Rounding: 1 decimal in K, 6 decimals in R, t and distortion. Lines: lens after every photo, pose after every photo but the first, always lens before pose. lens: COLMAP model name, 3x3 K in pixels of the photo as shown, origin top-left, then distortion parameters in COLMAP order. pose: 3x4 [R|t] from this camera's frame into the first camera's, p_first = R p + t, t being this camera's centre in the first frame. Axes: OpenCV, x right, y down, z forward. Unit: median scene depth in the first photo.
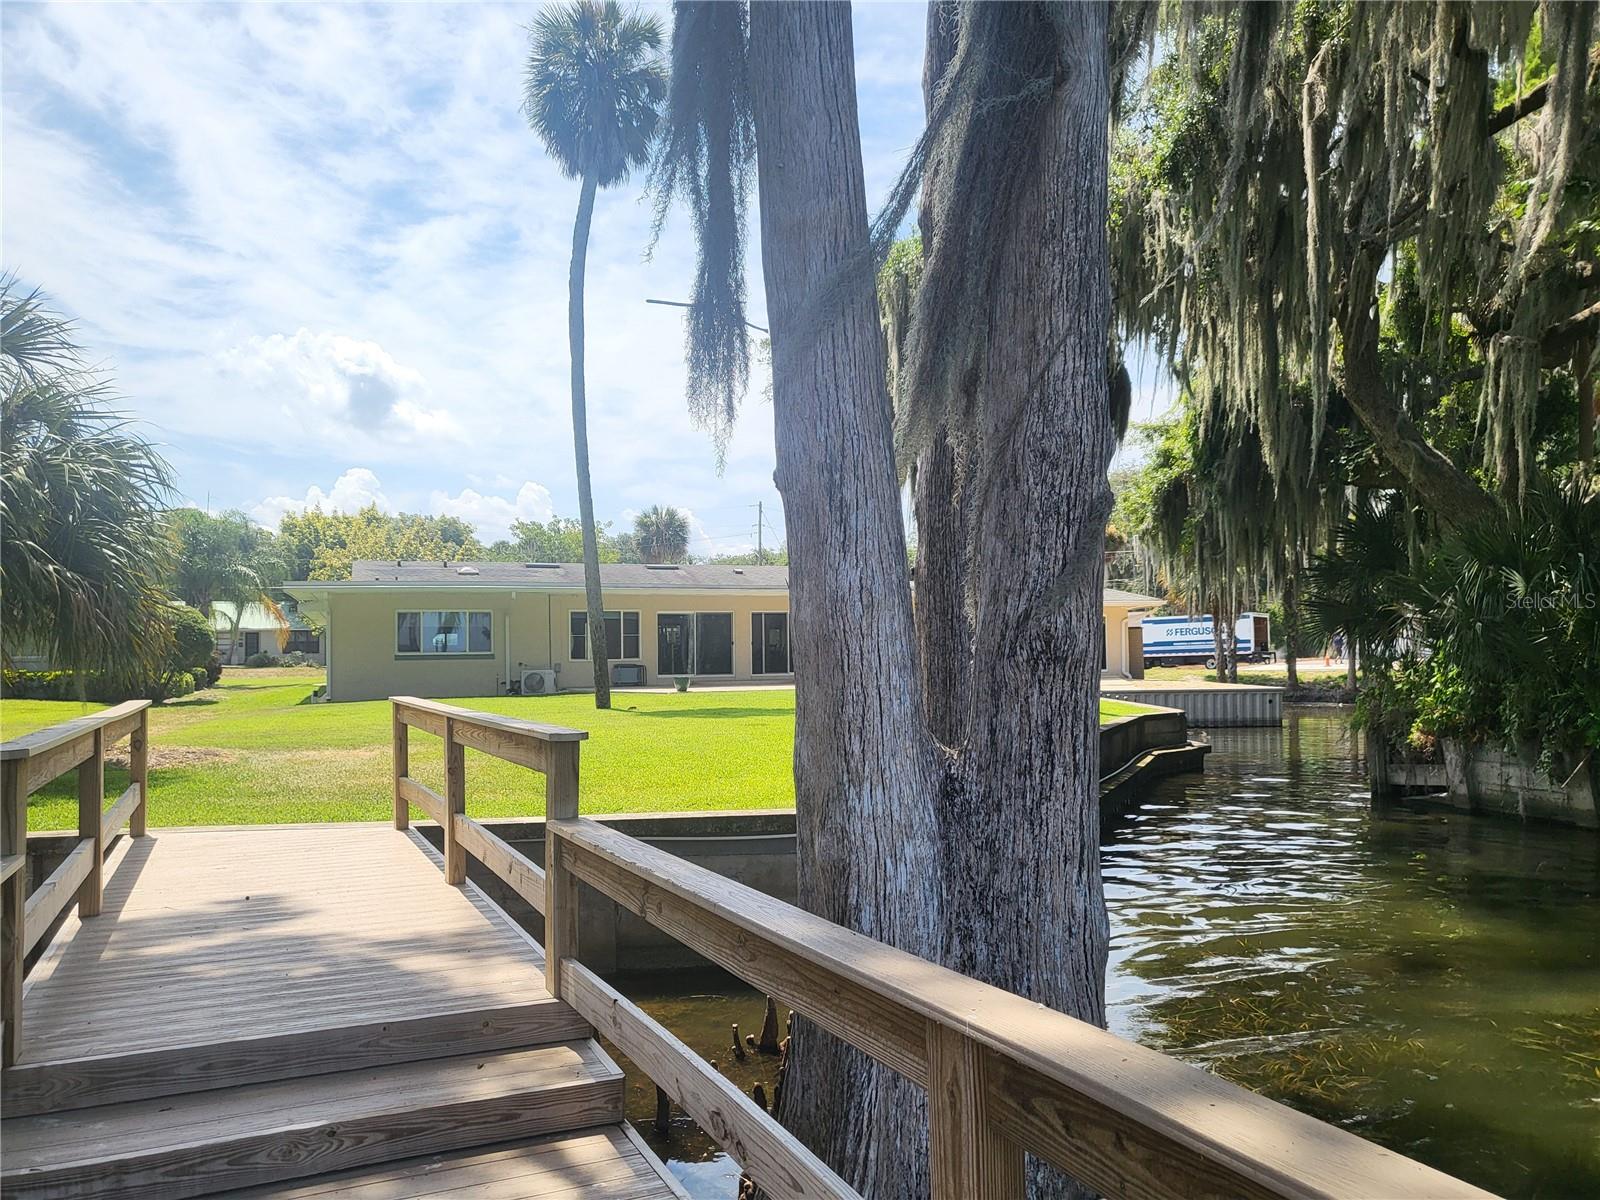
lens RADIAL K [[1229.6, 0, 799.7], [0, 1229.6, 602.5], [0, 0, 1]] dist [0.005045, 0.051674]
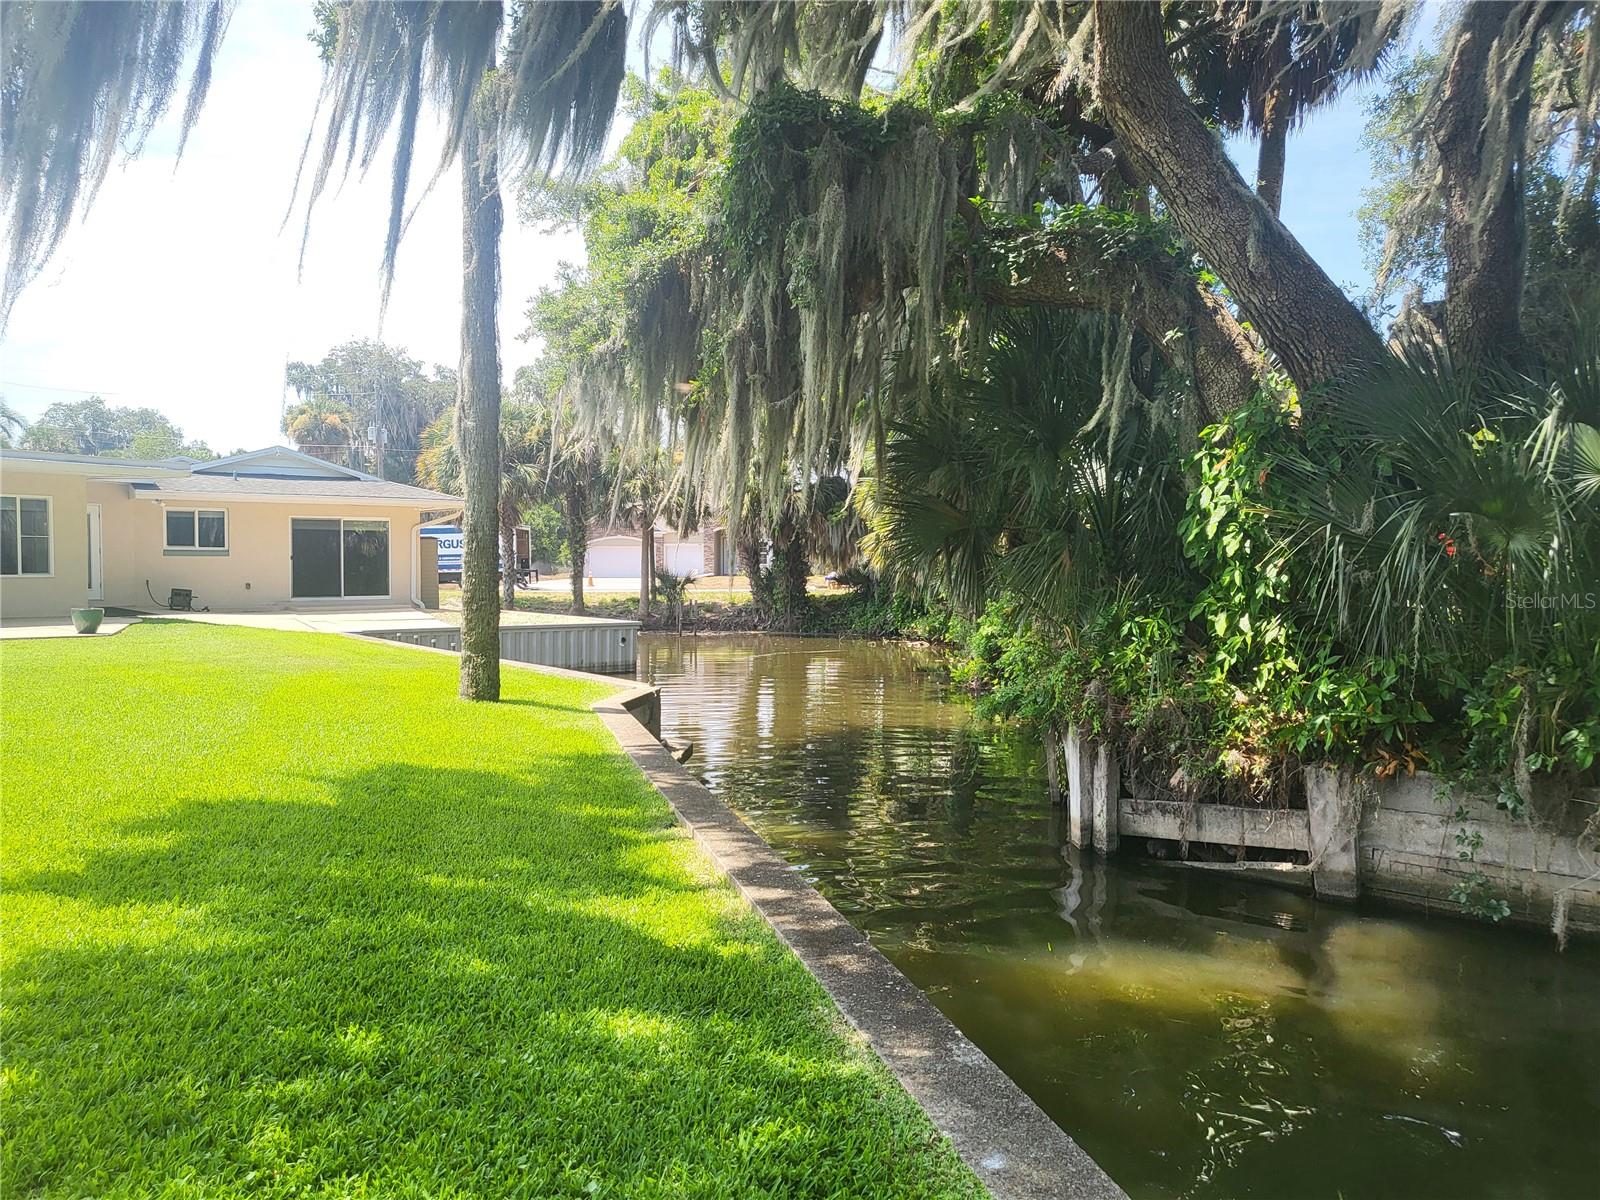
lens RADIAL K [[1229.6, 0, 802.0], [0, 1229.6, 597.4], [0, 0, 1]] dist [0.005045, 0.051674]
pose [[0.802049, 0.001083, 0.597257, 0.029334], [-0.040796, 0.997762, 0.052975, 0.015344], [-0.595863, -0.066854, 0.800298, 0.521500]]
